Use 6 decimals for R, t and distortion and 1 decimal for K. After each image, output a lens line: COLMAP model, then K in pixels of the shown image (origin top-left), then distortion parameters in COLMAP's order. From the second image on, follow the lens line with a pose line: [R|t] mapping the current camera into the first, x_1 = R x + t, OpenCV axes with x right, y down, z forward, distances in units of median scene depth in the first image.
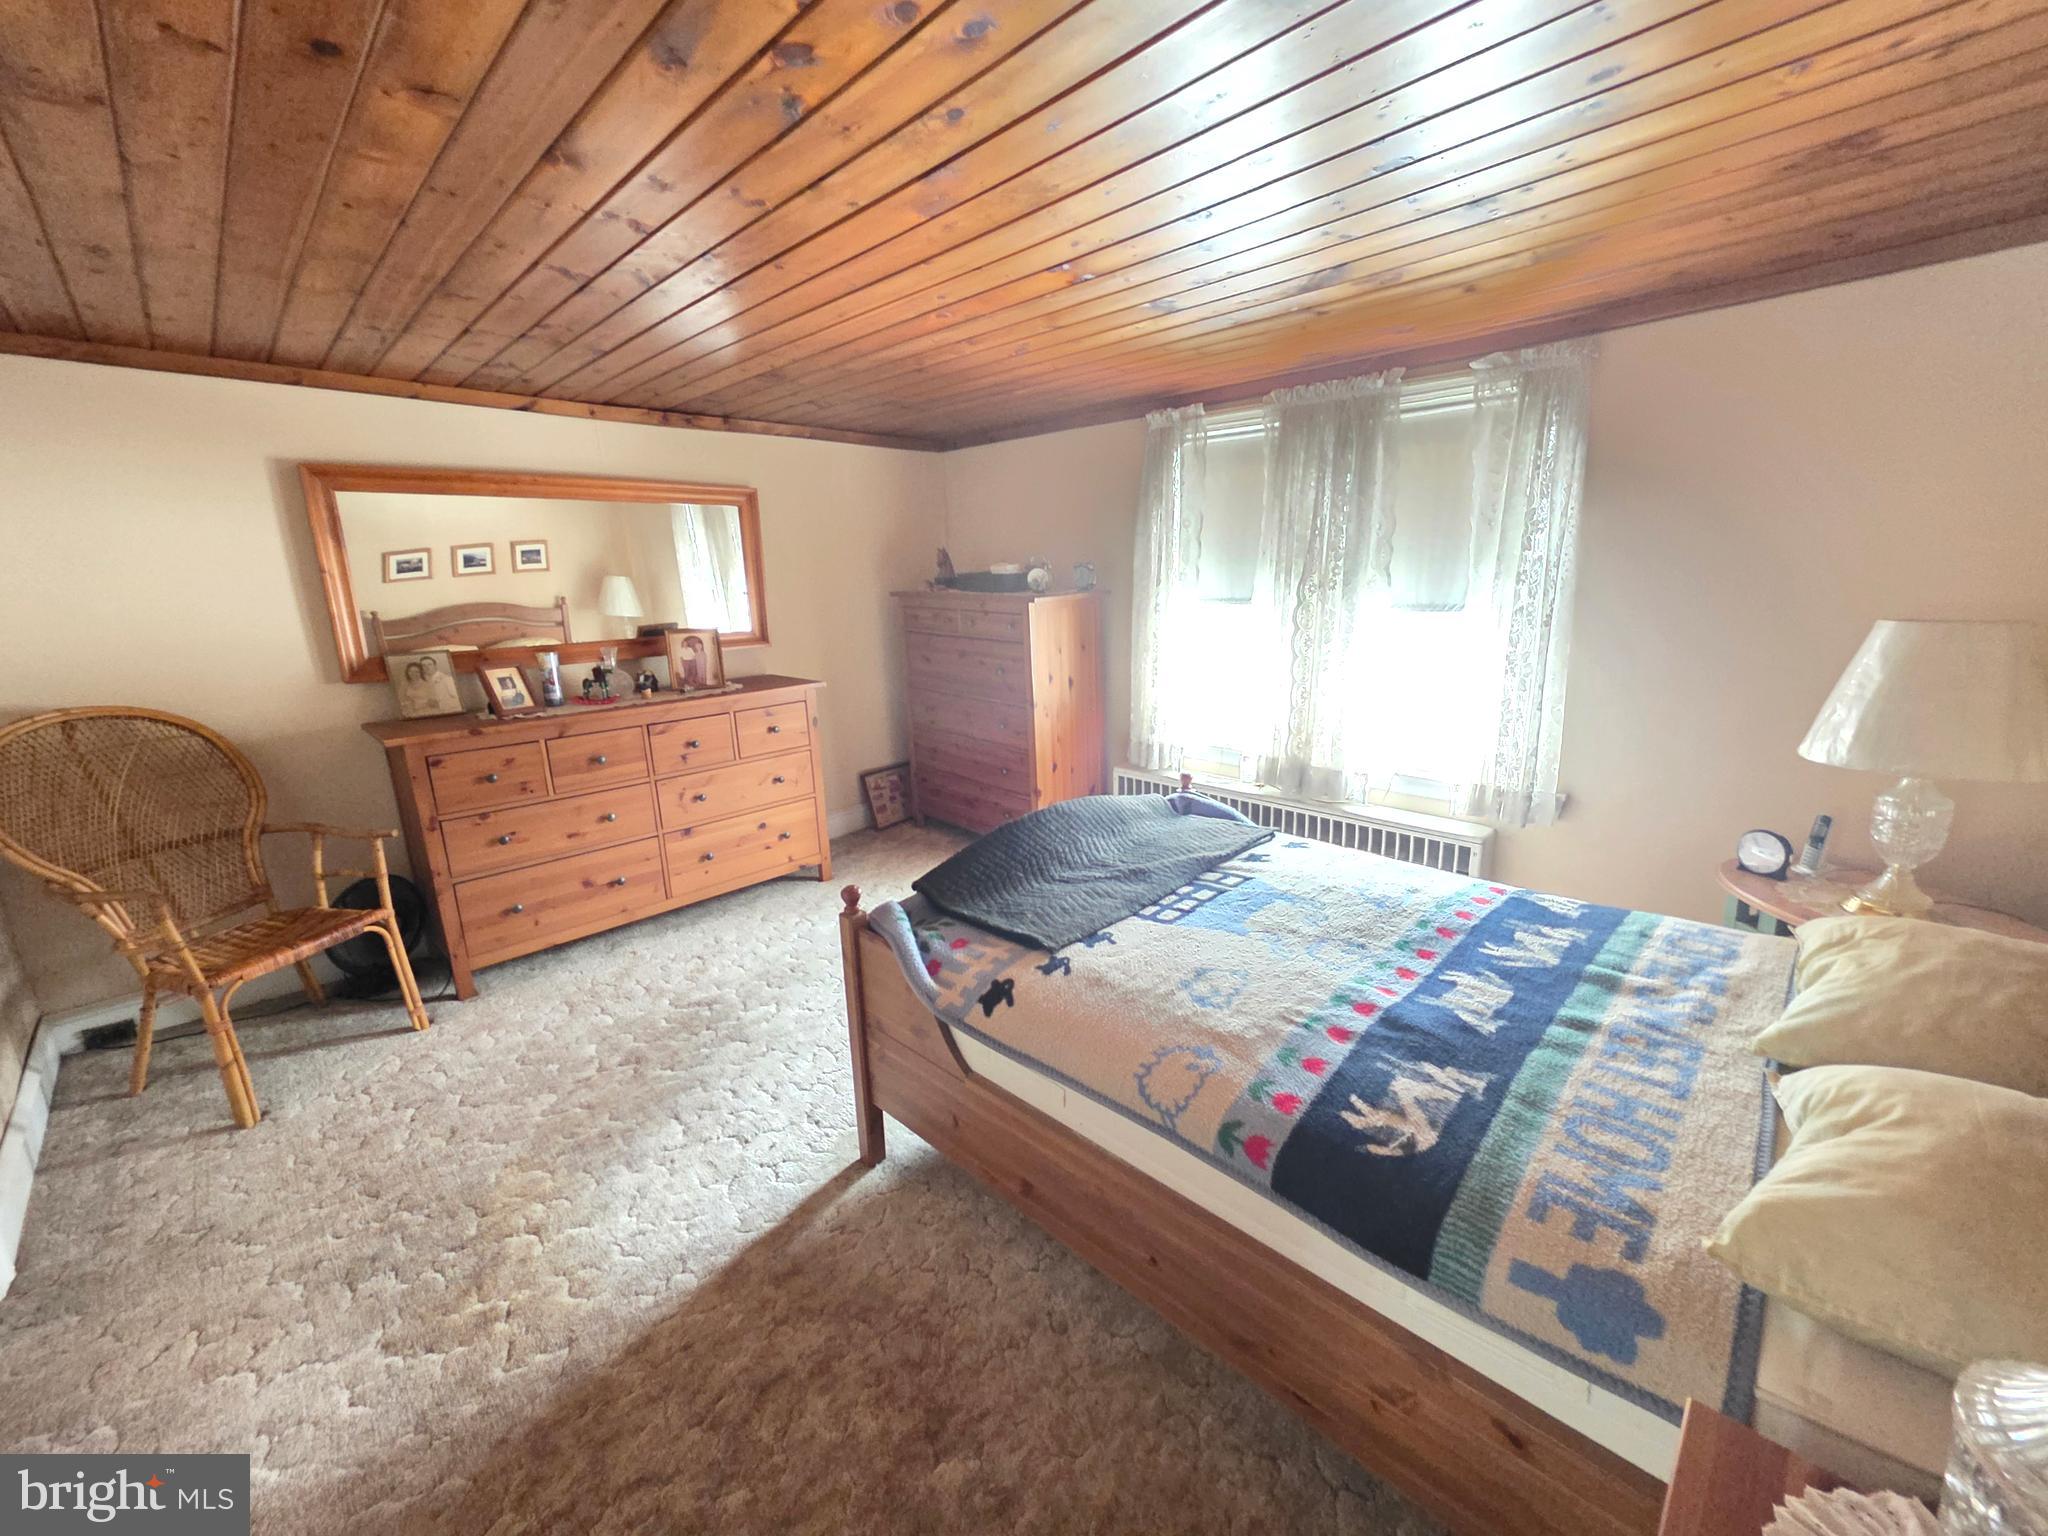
lens RADIAL K [[821.7, 0, 1015.7], [0, 821.7, 765.5], [0, 0, 1]] dist [0.003818, 0.001016]
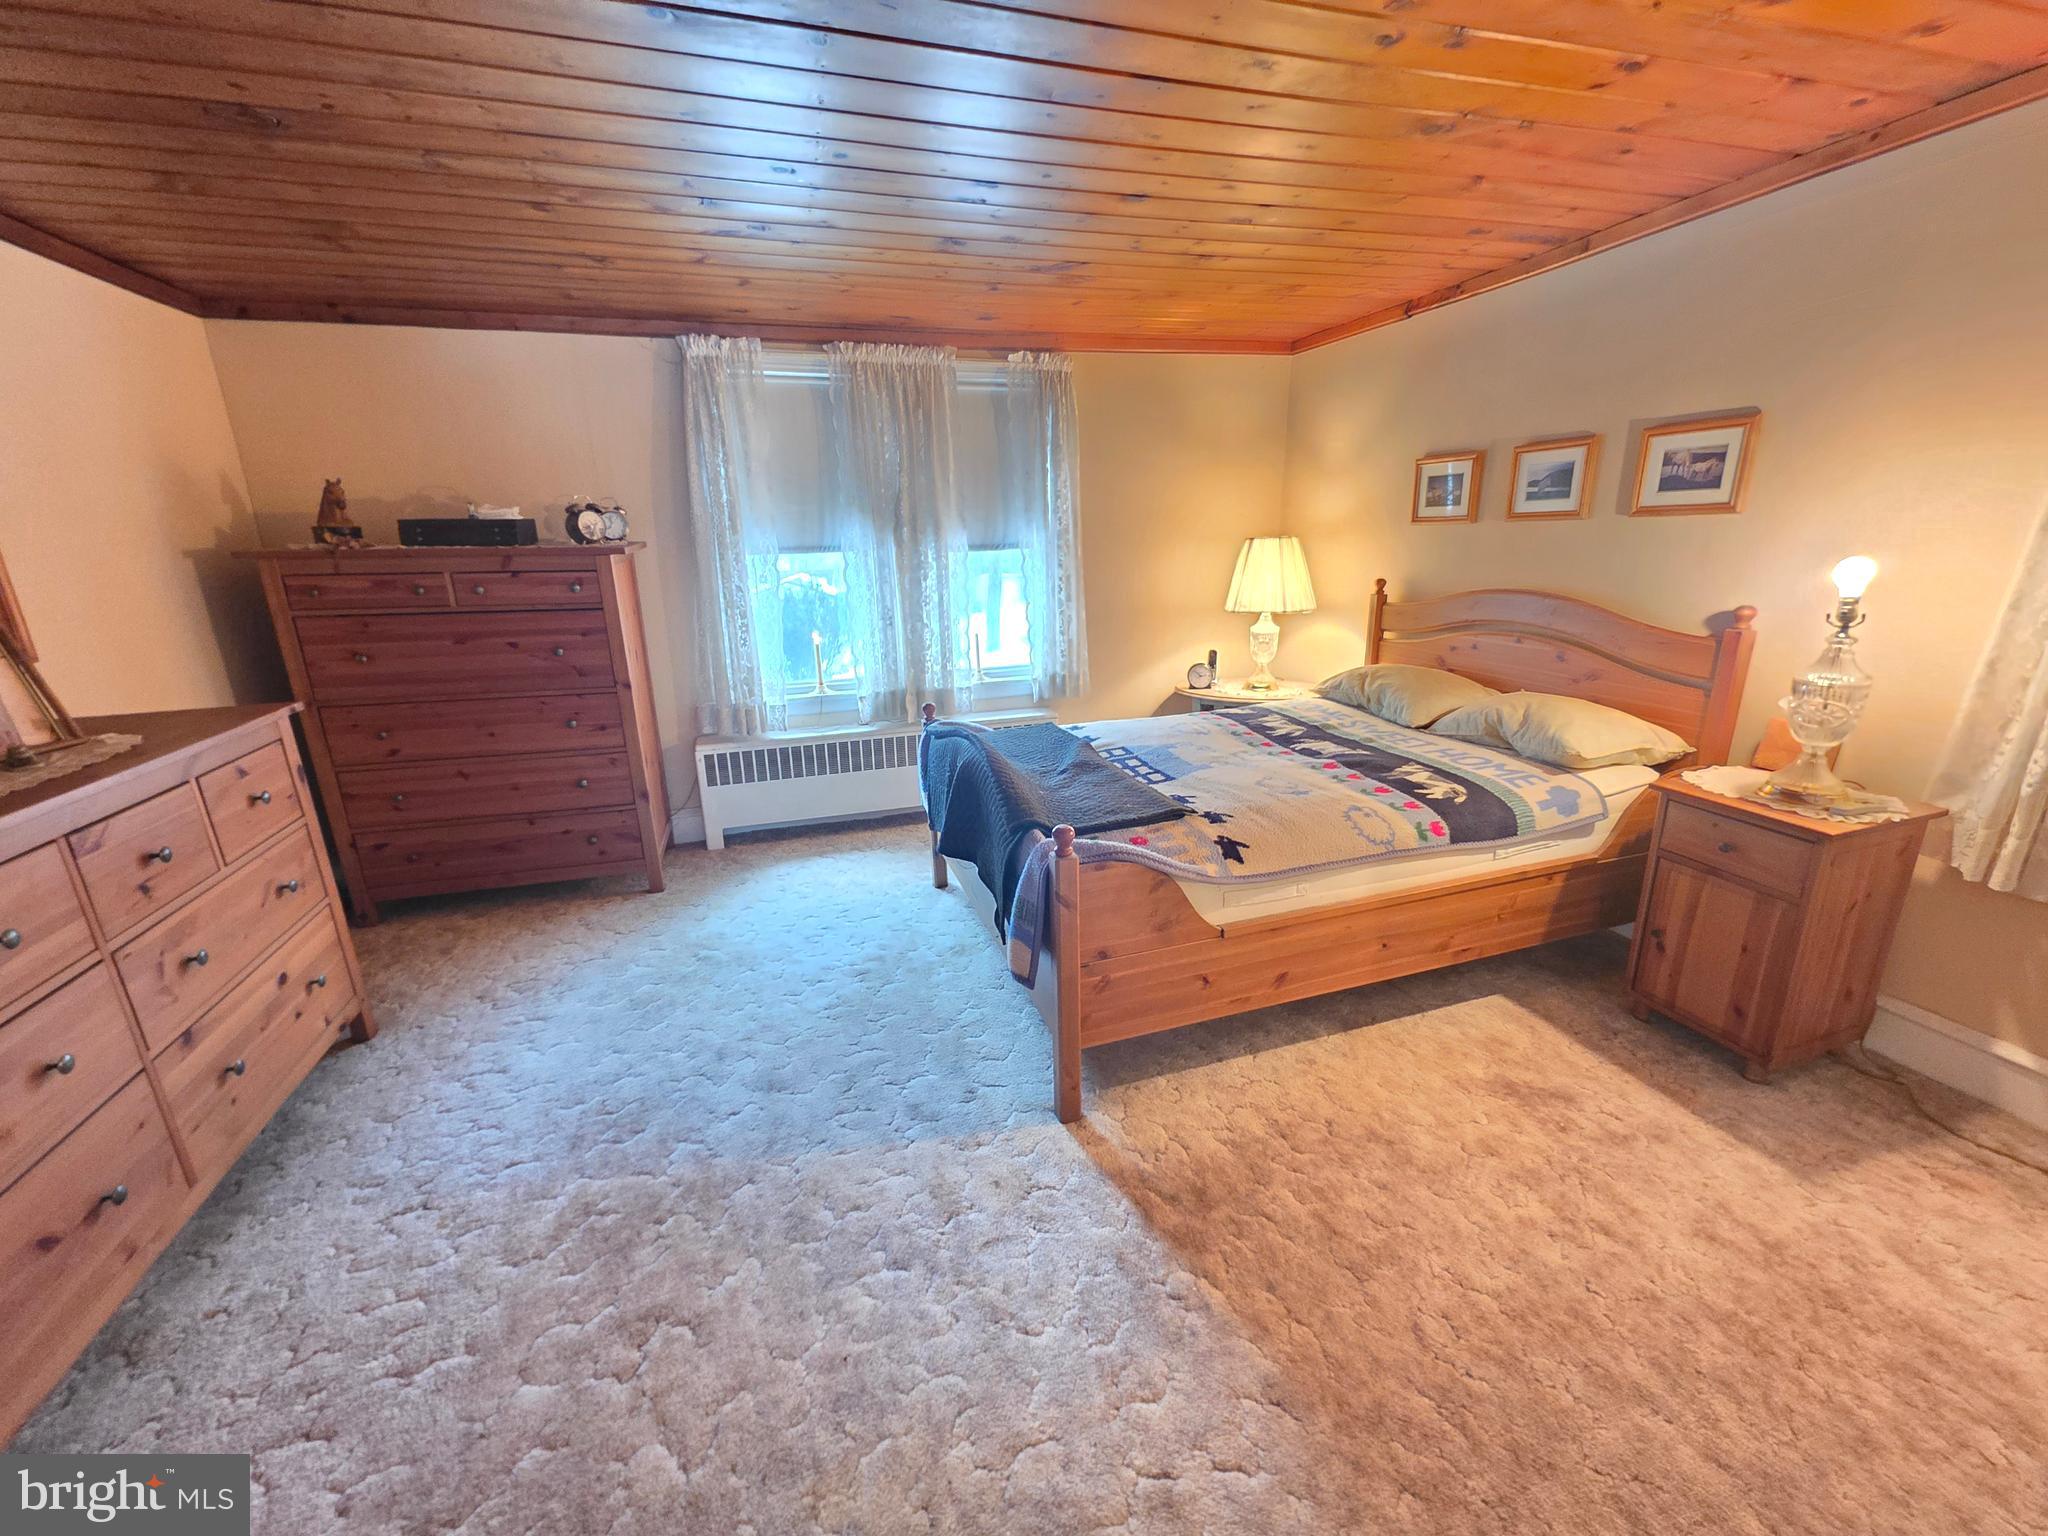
lens RADIAL K [[821.7, 0, 1021.7], [0, 821.7, 765.8], [0, 0, 1]] dist [0.003818, 0.001016]
pose [[0.456857, -0.234969, 0.857946, -0.929921], [0.222722, 0.963977, 0.145408, -0.056836], [-0.861207, 0.124653, 0.492732, 0.544265]]
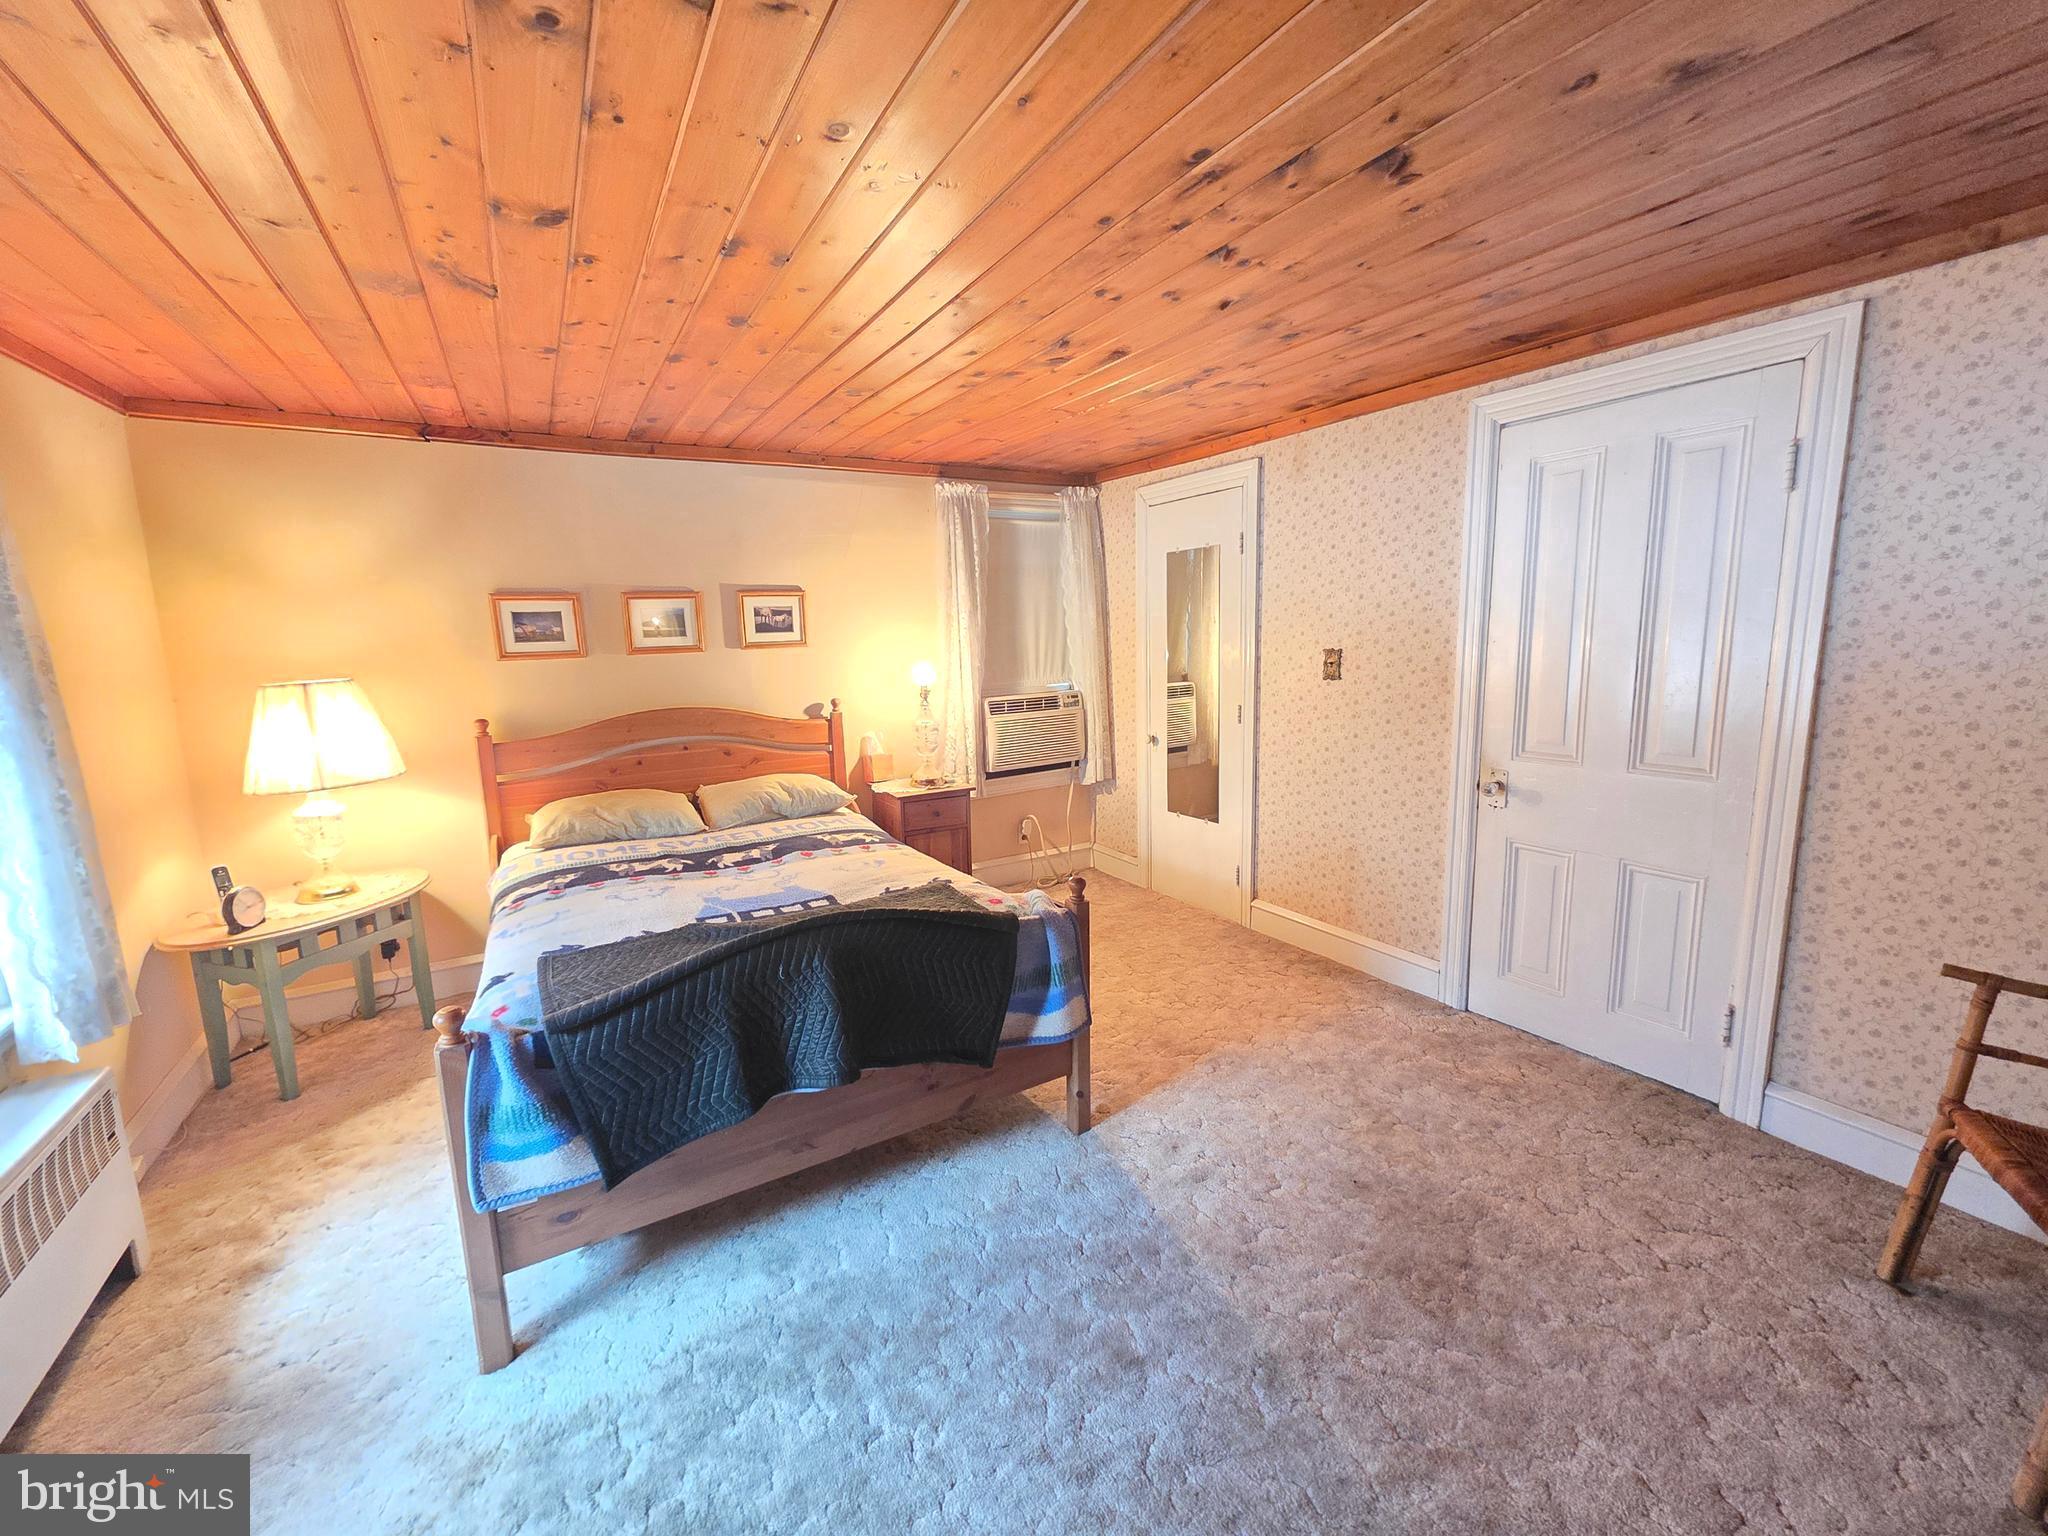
lens RADIAL K [[821.7, 0, 1021.7], [0, 821.7, 763.2], [0, 0, 1]] dist [0.003818, 0.001016]
pose [[-0.969913, 0.010228, 0.243238, -0.378473], [0.104051, 0.920681, 0.376191, -0.409026], [-0.220097, 0.390182, -0.894044, 1.857989]]
